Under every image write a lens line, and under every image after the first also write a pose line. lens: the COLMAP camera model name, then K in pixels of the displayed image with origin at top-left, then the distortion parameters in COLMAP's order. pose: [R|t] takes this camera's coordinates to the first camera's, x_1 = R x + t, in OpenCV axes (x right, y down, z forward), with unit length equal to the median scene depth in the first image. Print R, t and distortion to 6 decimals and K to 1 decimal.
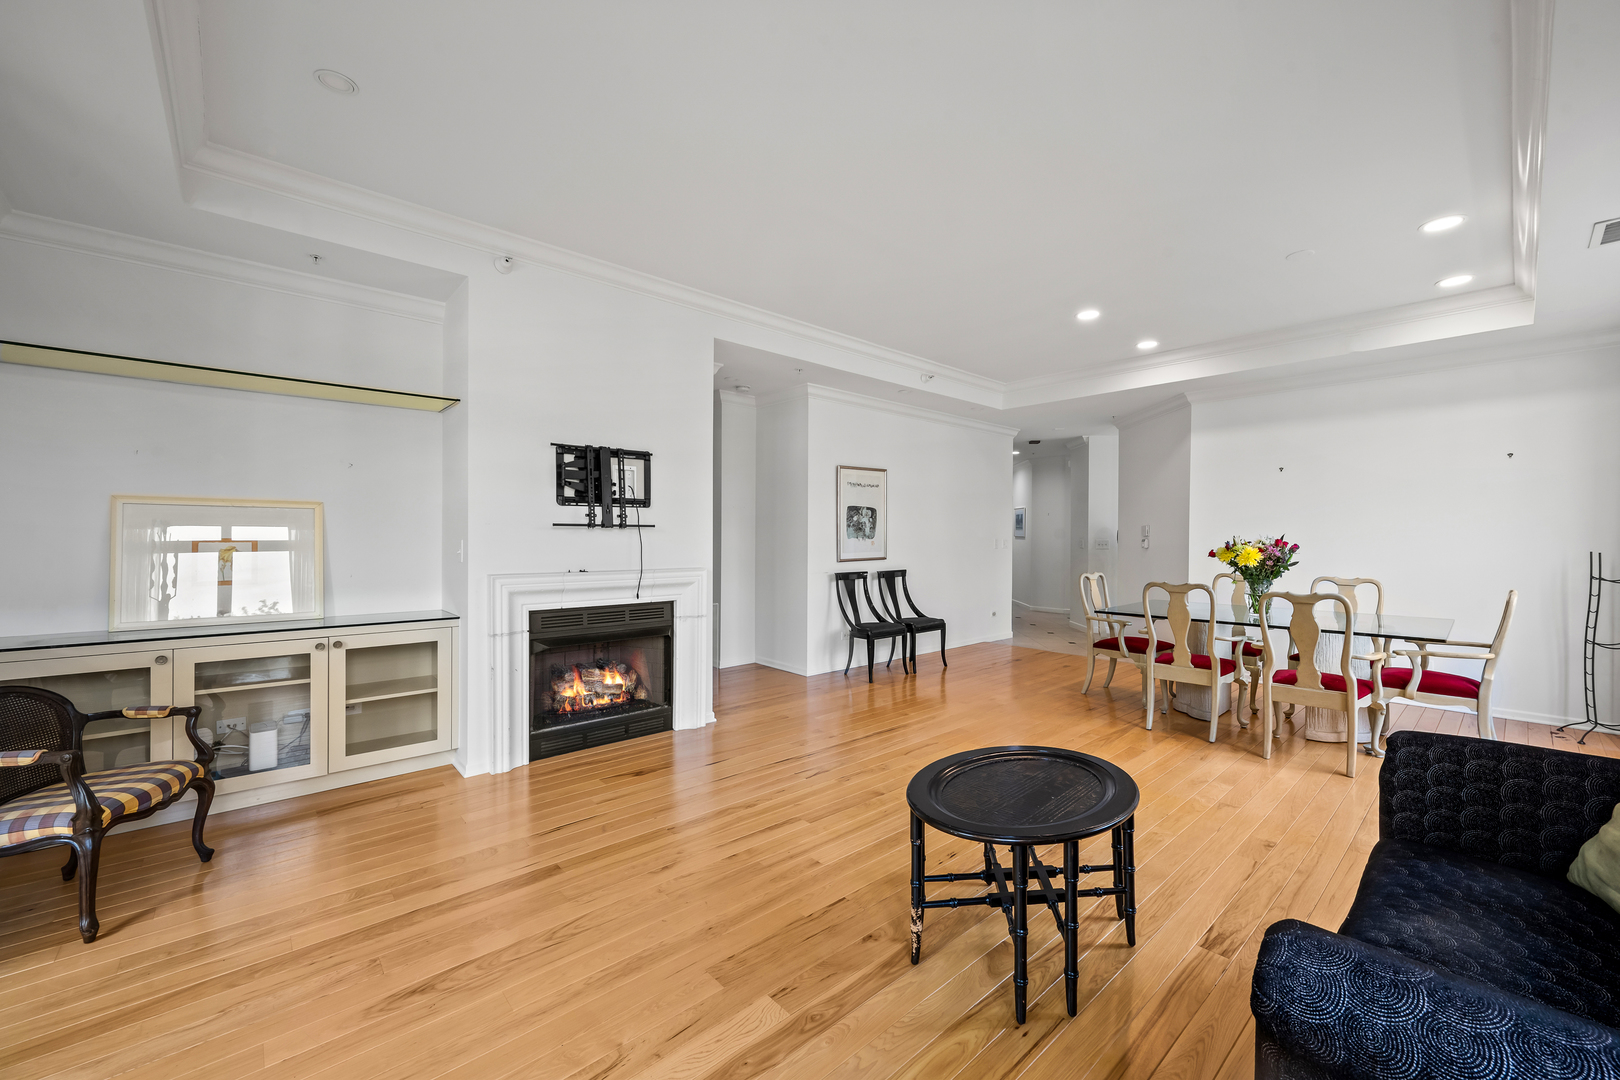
lens RADIAL K [[637.0, 0, 809.8], [0, 637.0, 549.0], [0, 0, 1]] dist [-0.000923, -0.000051]
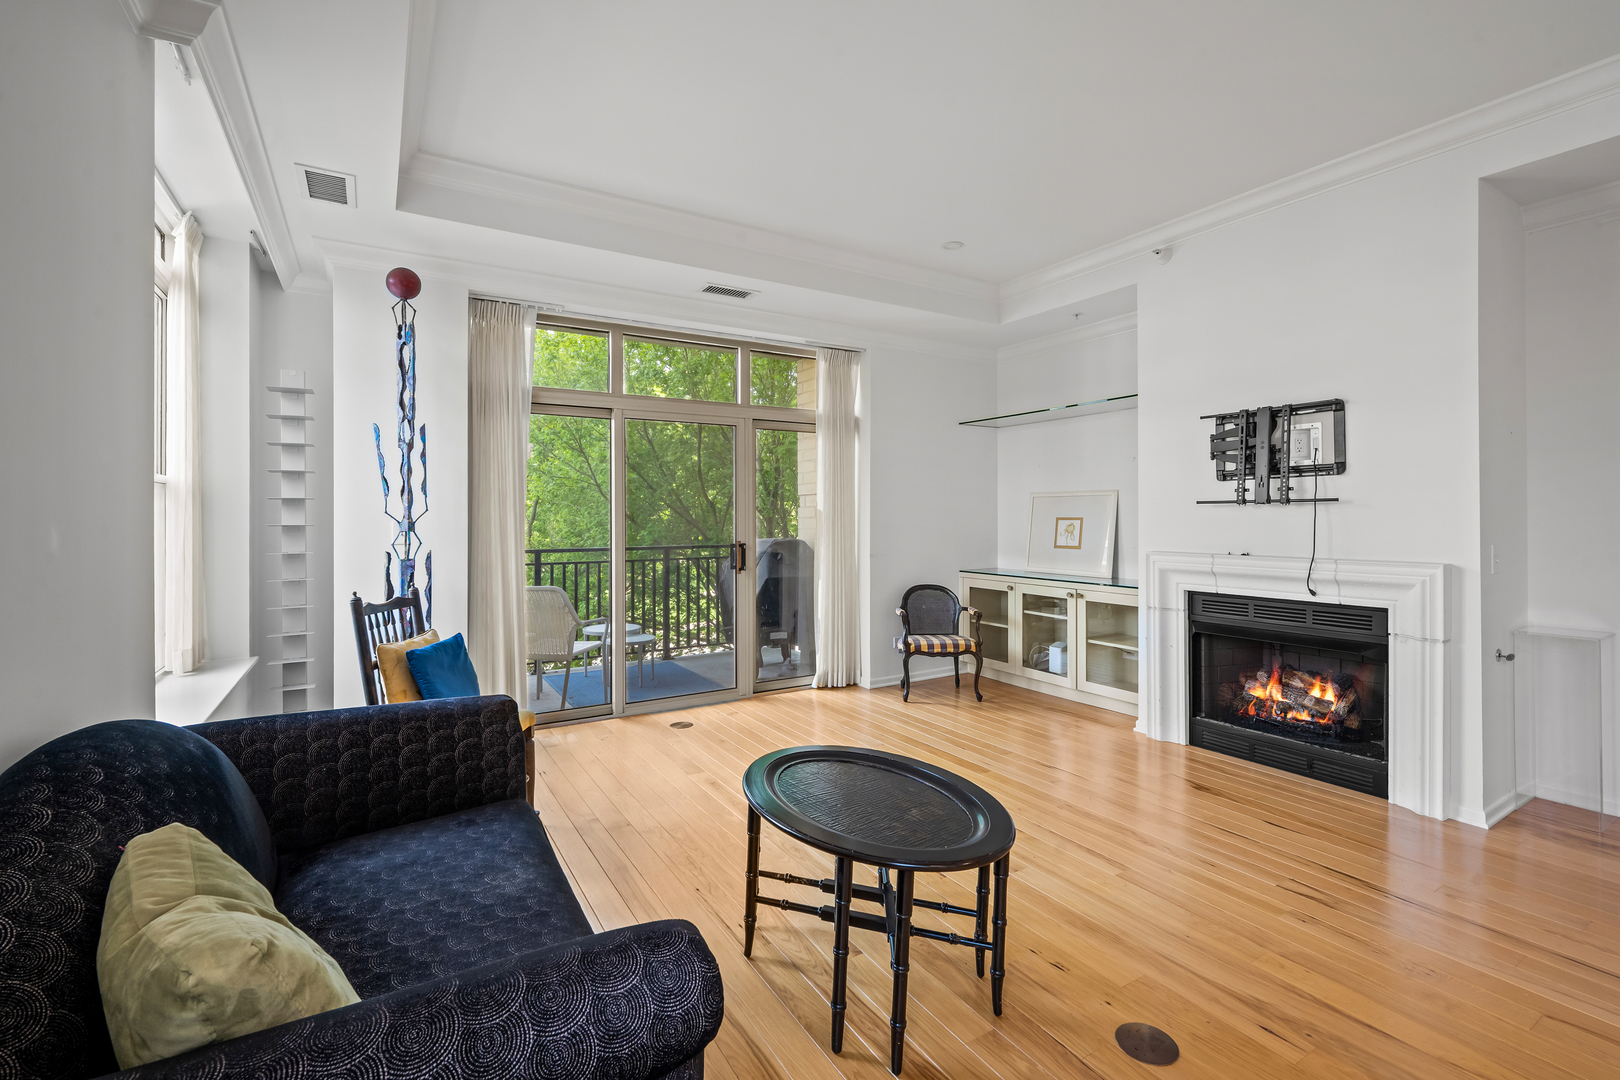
lens RADIAL K [[720.4, 0, 810.3], [0, 720.4, 512.2], [0, 0, 1]] dist [0.001772, 0.000243]
pose [[-0.185747, -0.007429, -0.982570, 0.718101], [-0.012762, 0.999905, -0.005148, -0.010200], [0.982515, 0.011583, -0.185824, 0.589146]]
